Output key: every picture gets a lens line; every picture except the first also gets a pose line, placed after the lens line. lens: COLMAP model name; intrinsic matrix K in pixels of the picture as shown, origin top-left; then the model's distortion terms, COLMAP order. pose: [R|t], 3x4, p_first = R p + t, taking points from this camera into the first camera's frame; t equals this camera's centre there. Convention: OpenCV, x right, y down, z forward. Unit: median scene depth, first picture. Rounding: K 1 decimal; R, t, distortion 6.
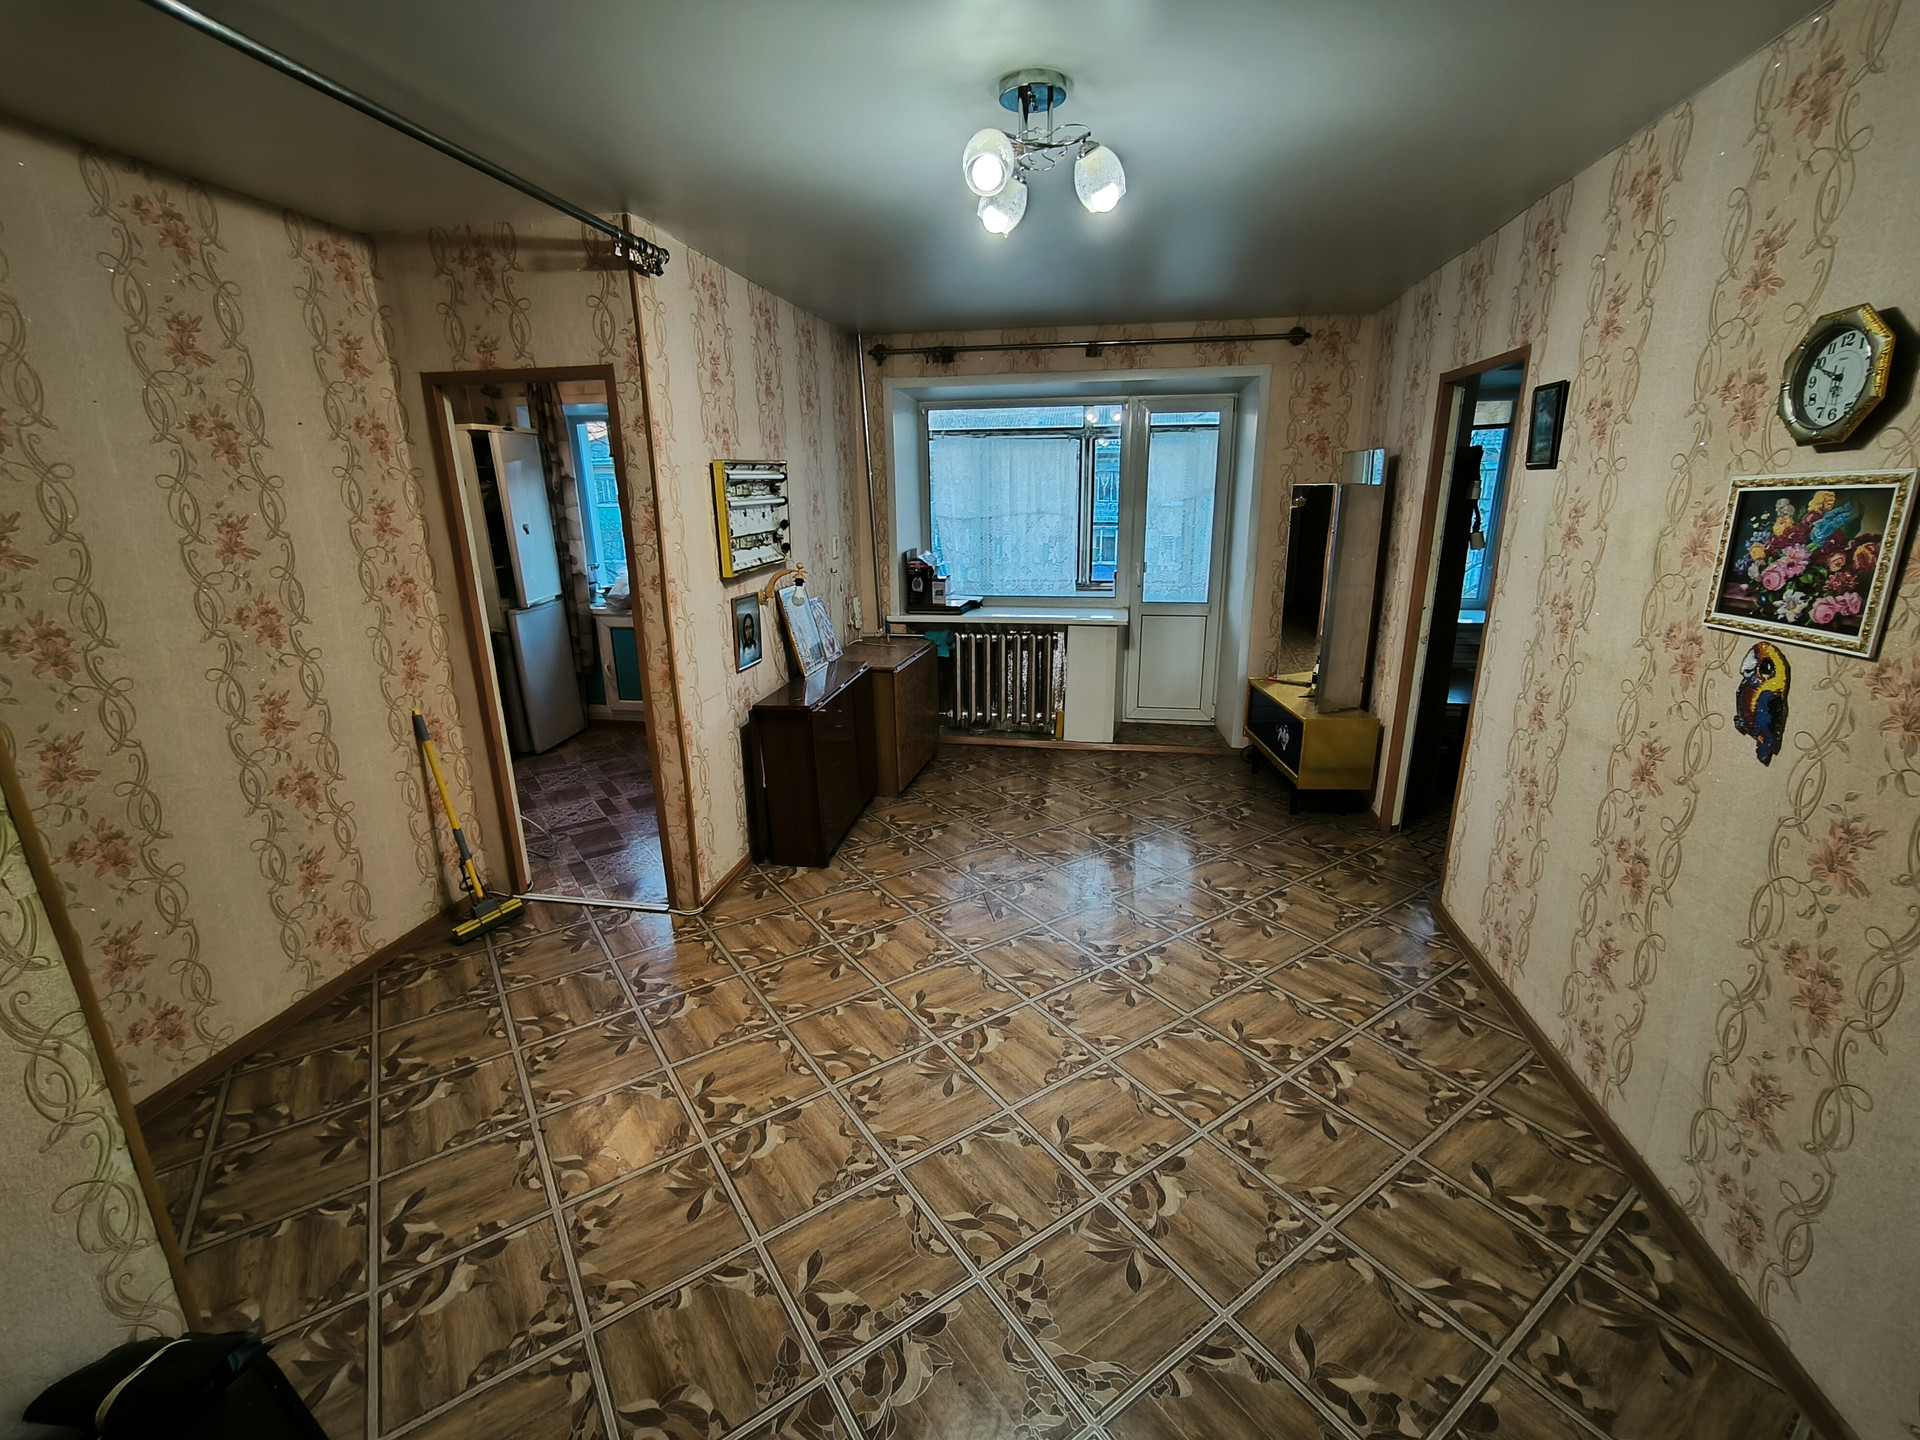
lens RADIAL K [[809.0, 0, 960.0], [0, 809.0, 720.0], [0, 0, 1]] dist [-0.002131, 0.000347]
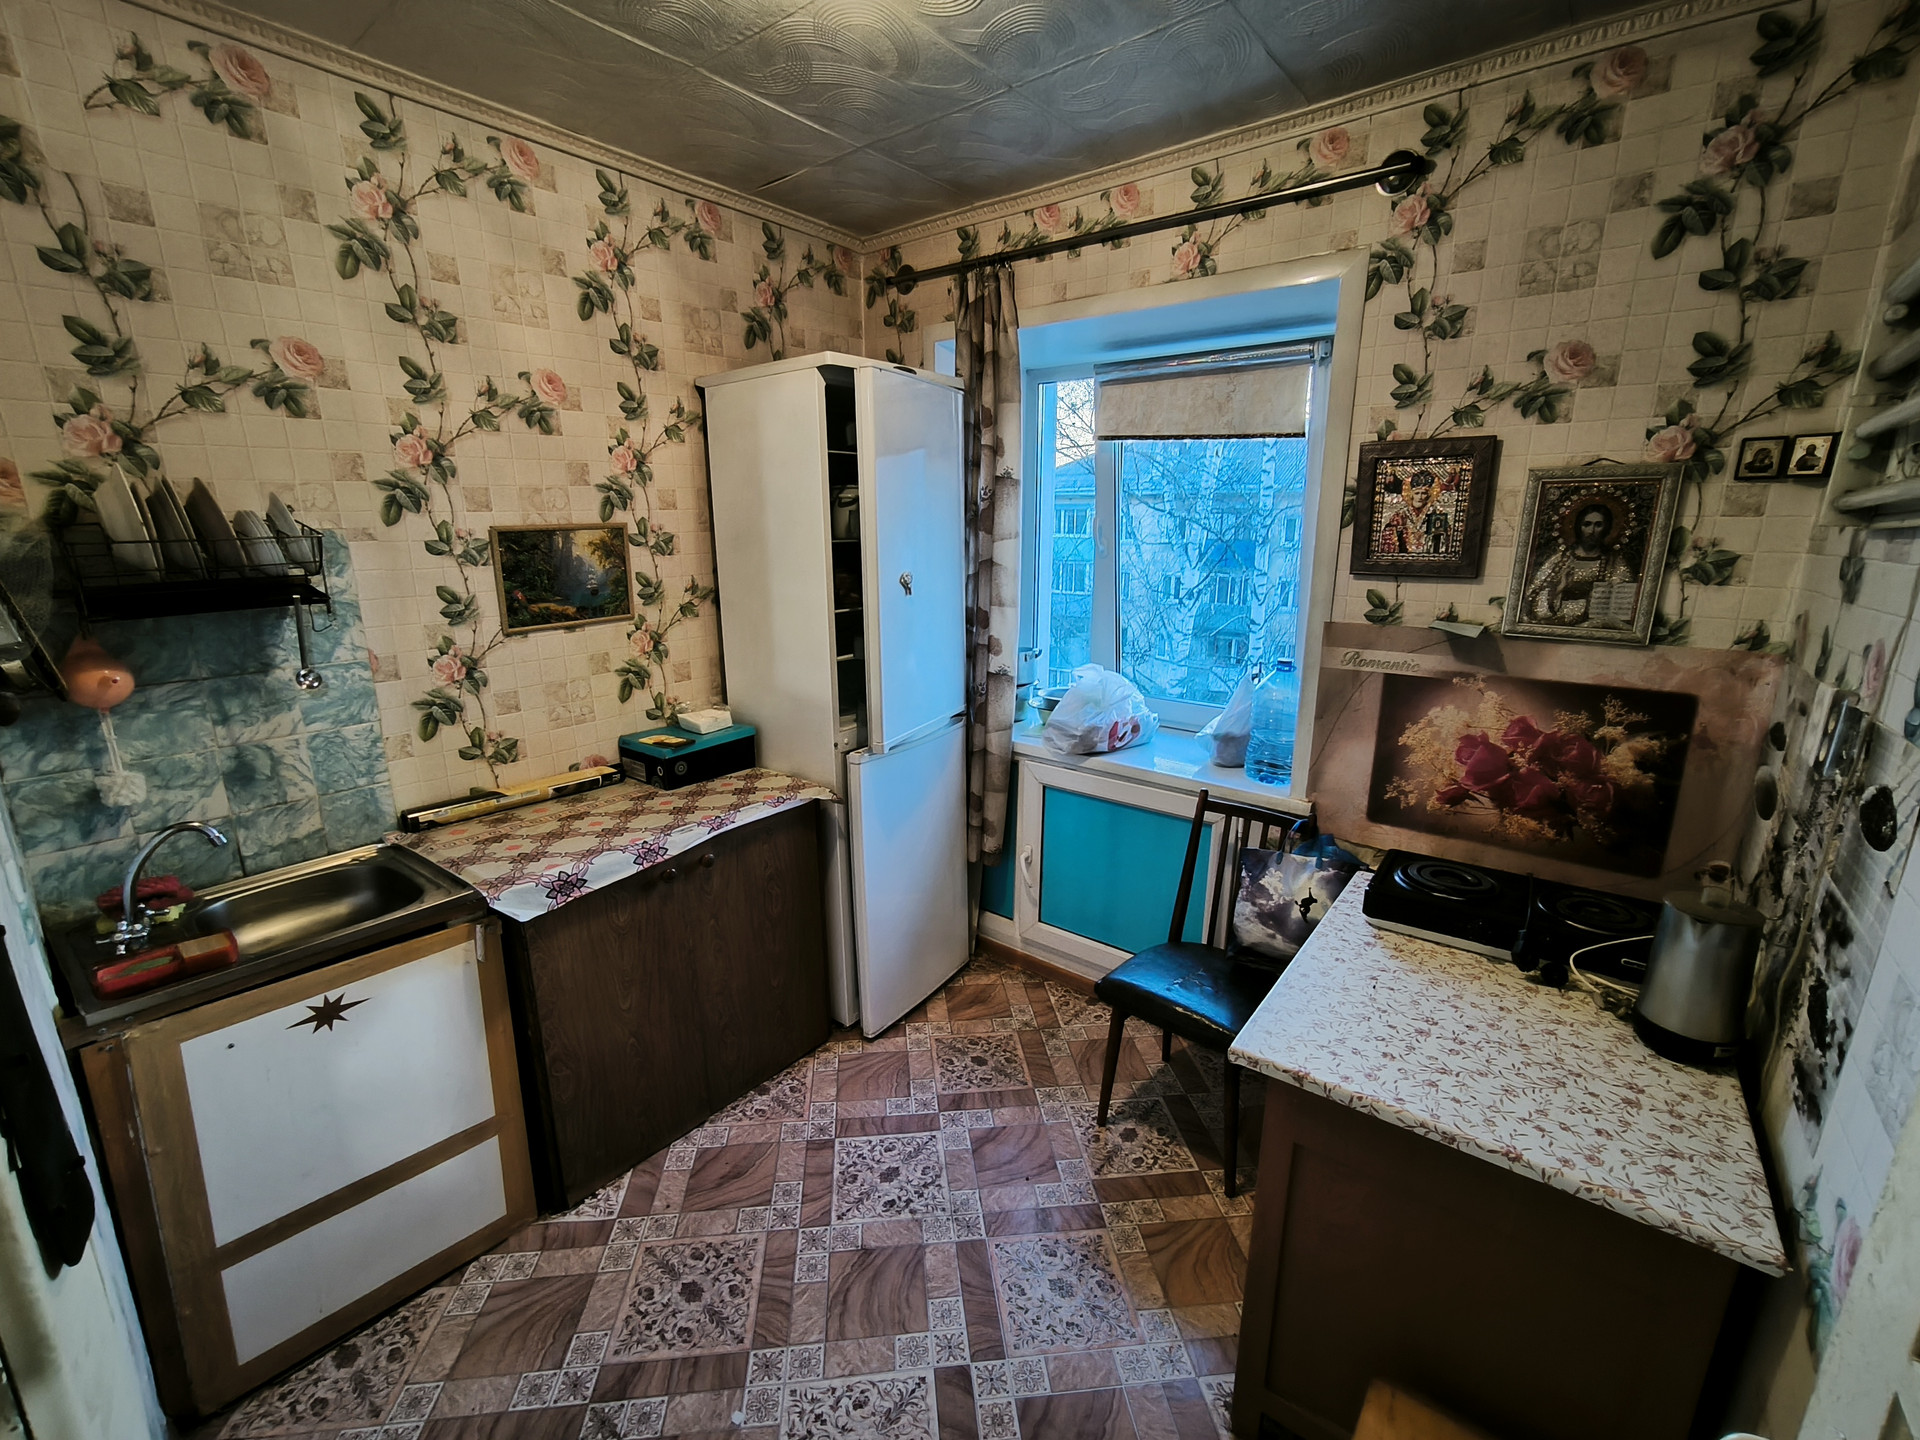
lens RADIAL K [[809.0, 0, 960.0], [0, 809.0, 720.0], [0, 0, 1]] dist [-0.002131, 0.000347]
pose [[0.870994, 0.129413, -0.473944, -0.263082], [-0.145521, 0.989351, 0.002715, -0.154799], [0.469248, 0.066604, 0.880551, 0.573164]]
